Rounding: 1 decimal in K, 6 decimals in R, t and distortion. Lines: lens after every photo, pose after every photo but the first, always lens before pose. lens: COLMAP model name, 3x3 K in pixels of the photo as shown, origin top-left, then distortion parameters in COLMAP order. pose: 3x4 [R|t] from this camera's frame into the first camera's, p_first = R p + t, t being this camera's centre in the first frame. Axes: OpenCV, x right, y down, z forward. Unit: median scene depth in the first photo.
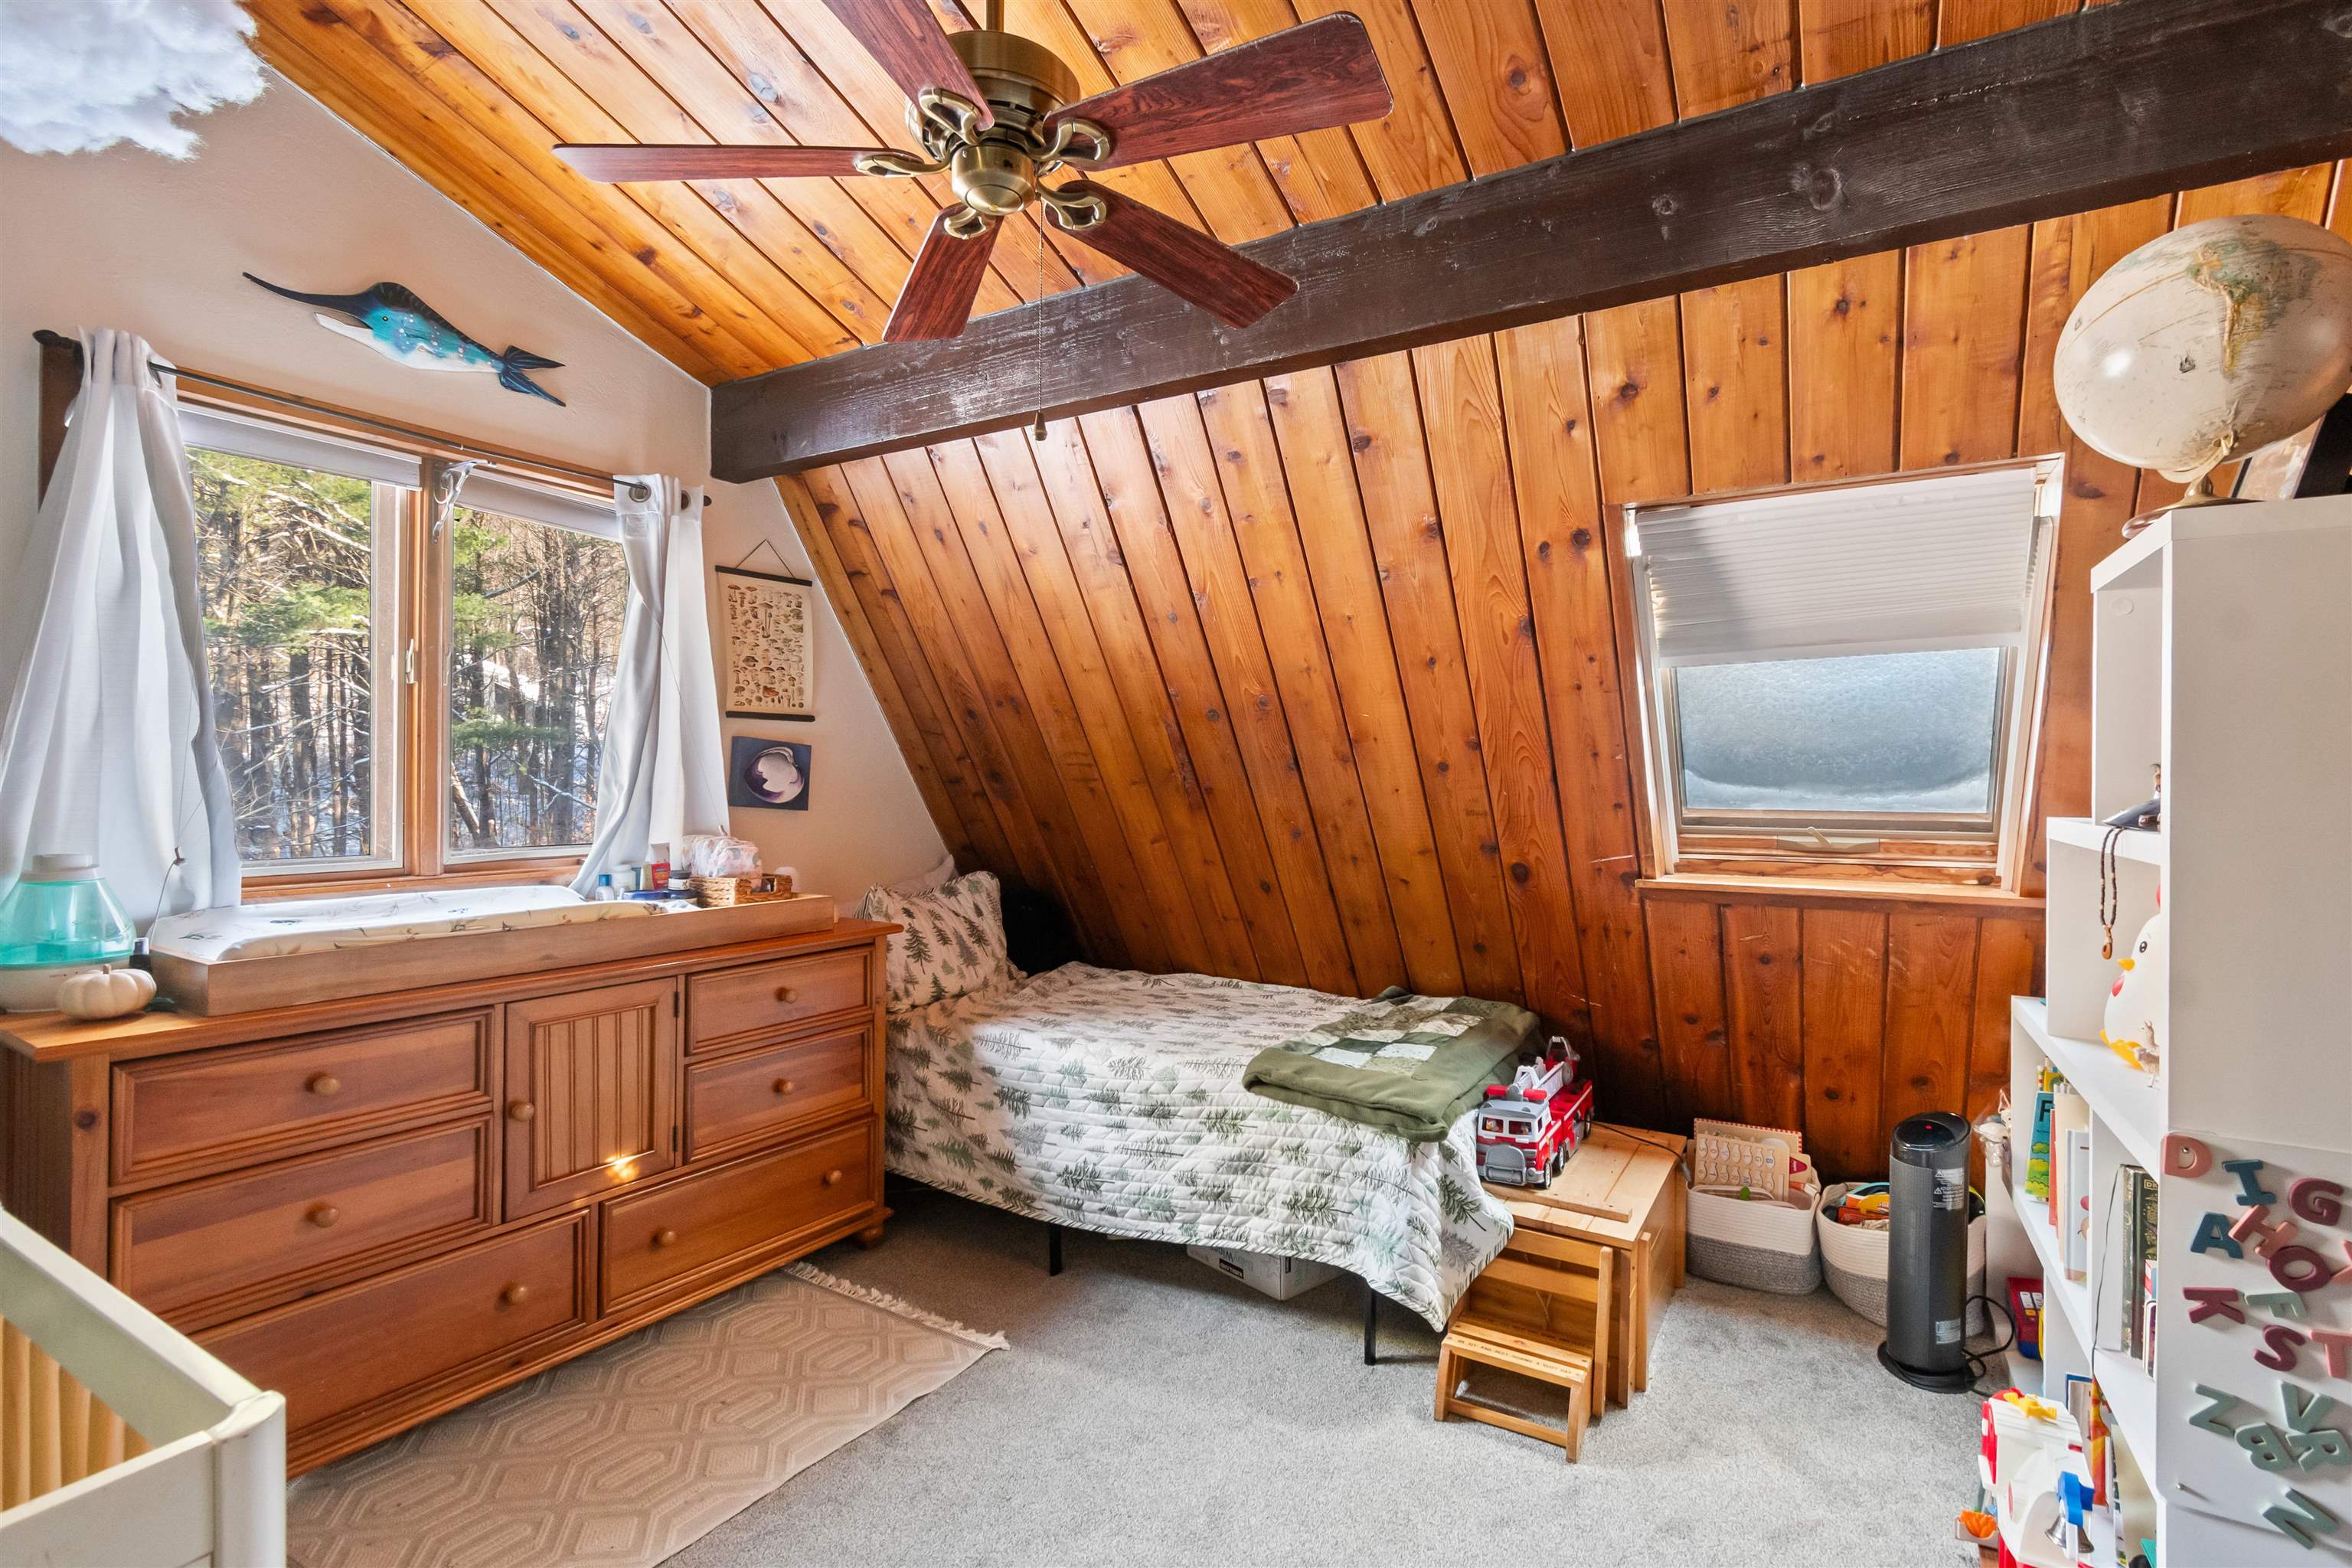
lens RADIAL K [[1068.3, 0, 1184.5], [0, 1068.3, 784.6], [0, 0, 1]] dist [0.004922, -0.002296]
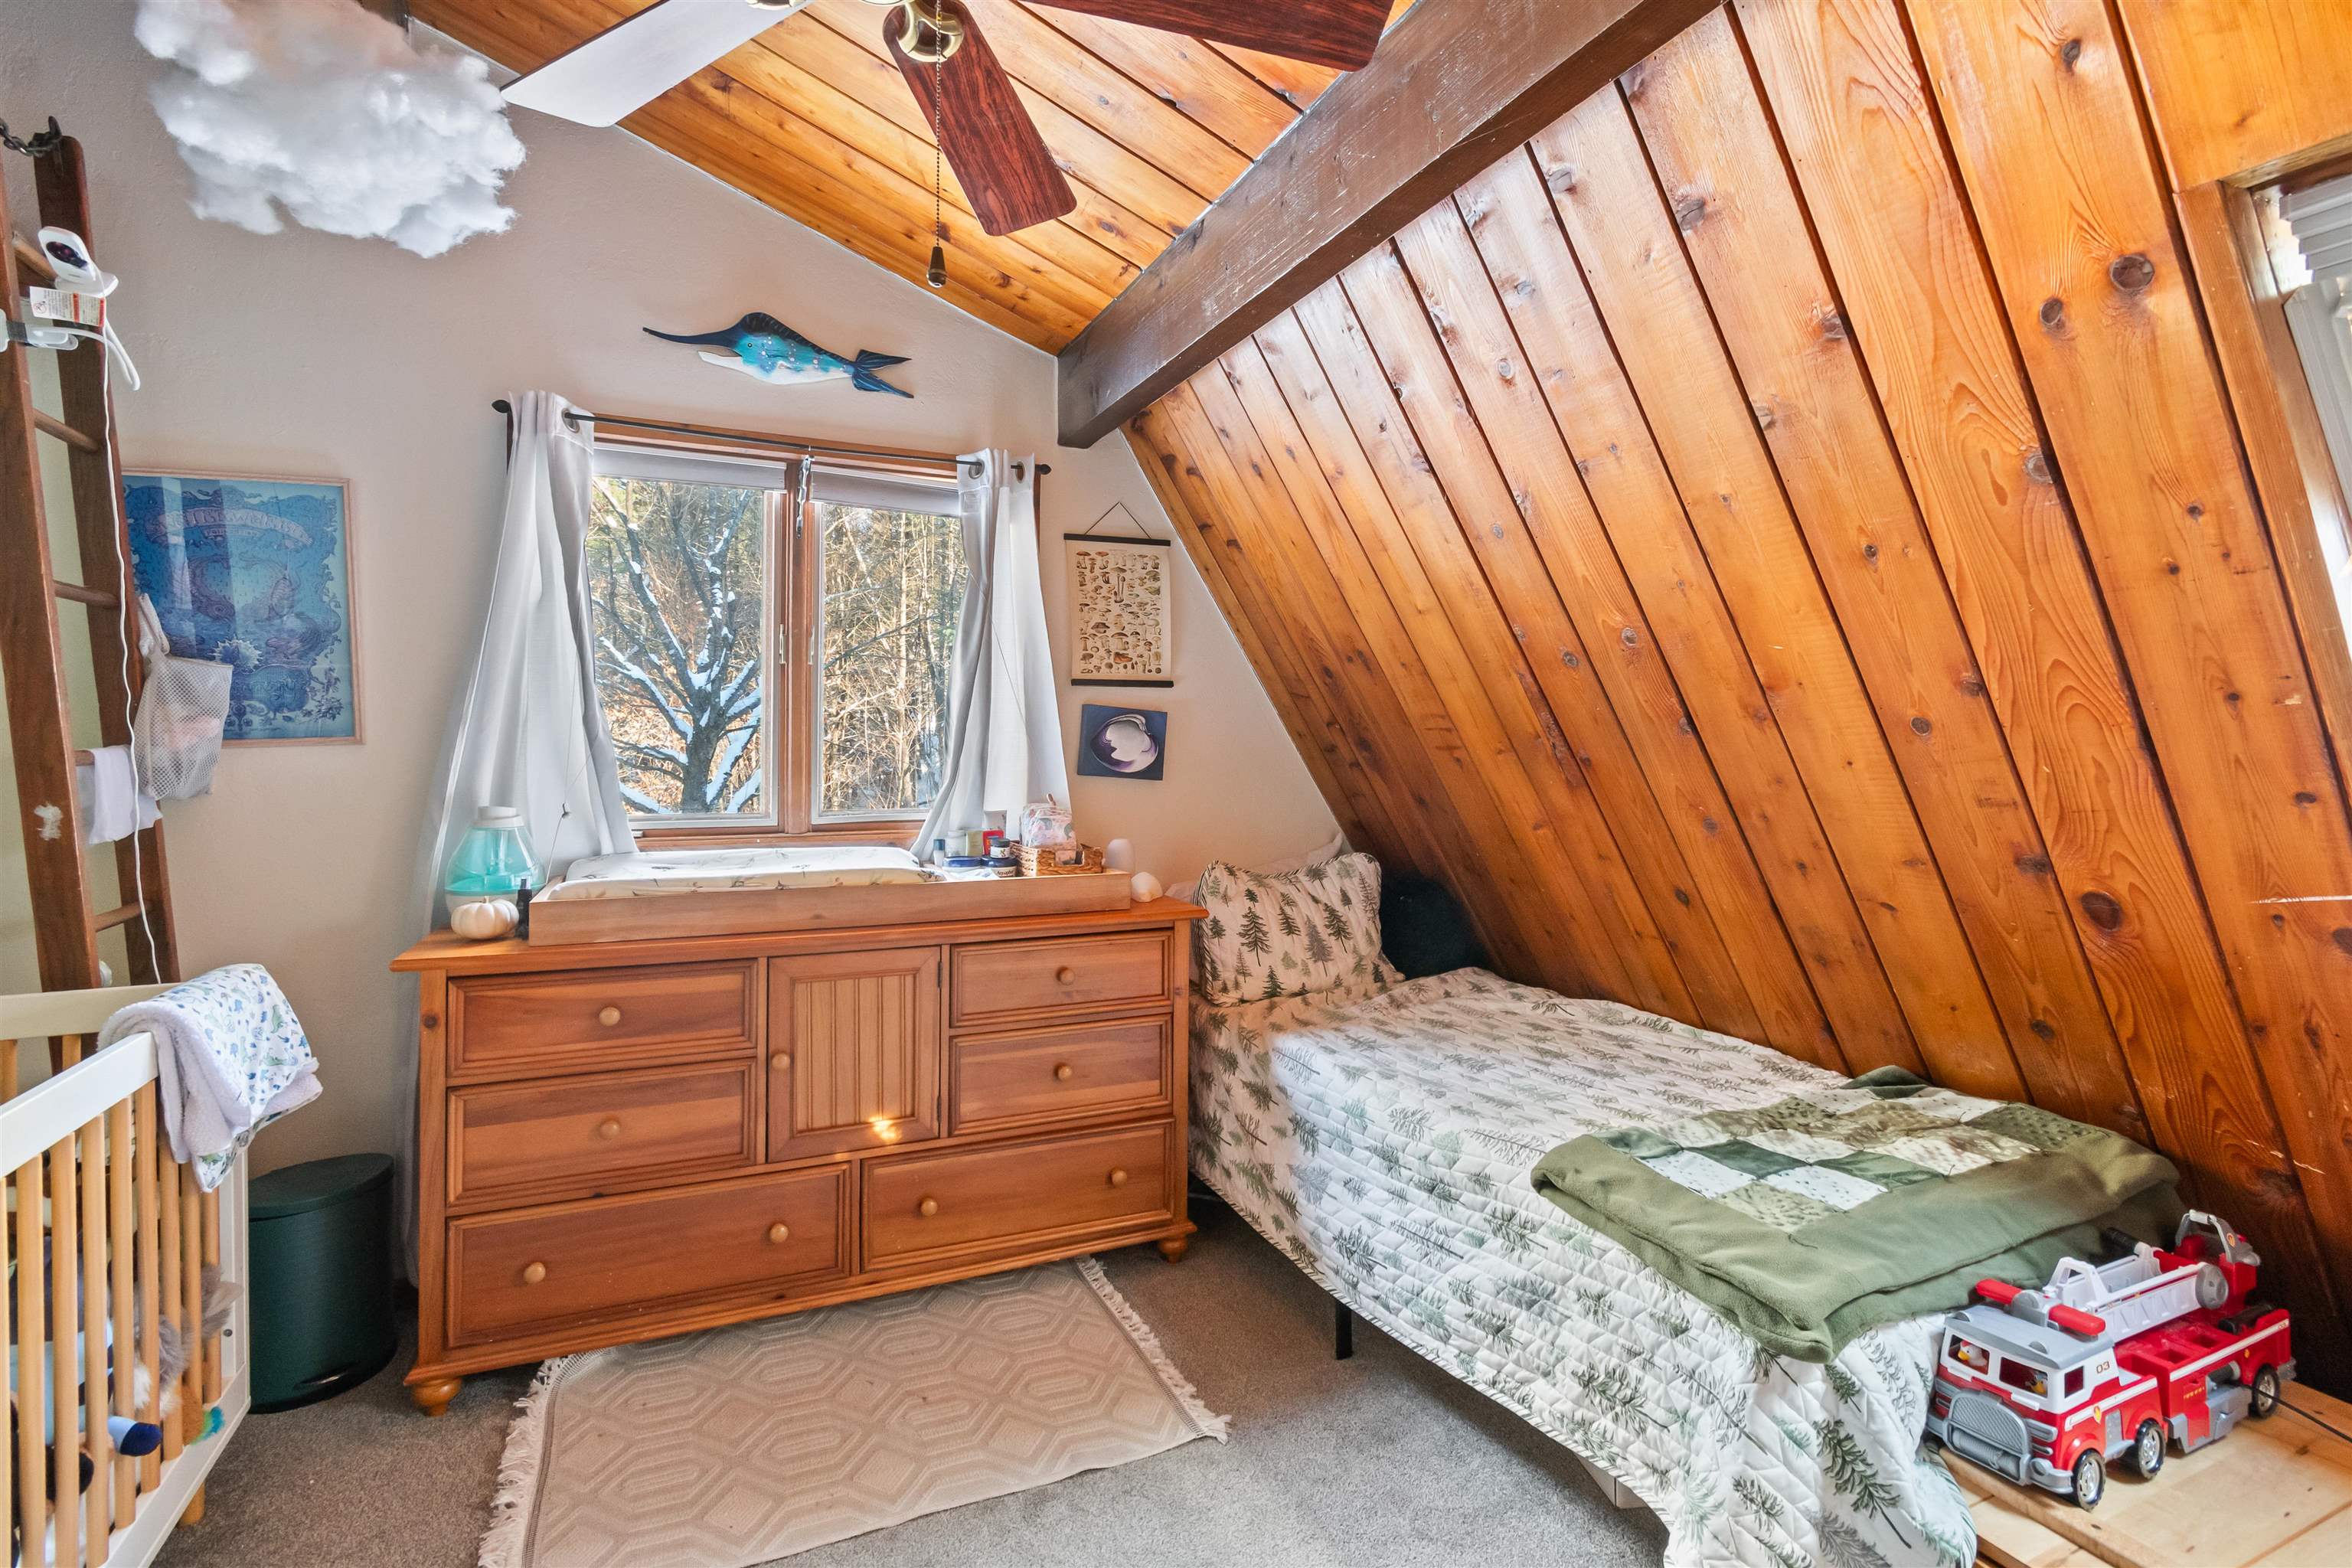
lens RADIAL K [[1068.3, 0, 1142.9], [0, 1068.3, 752.8], [0, 0, 1]] dist [0.004922, -0.002296]
pose [[0.833401, 0.001278, -0.552667, 0.212395], [-0.001650, 0.999999, -0.000176, -0.000234], [0.552666, 0.001059, 0.833402, 0.254087]]
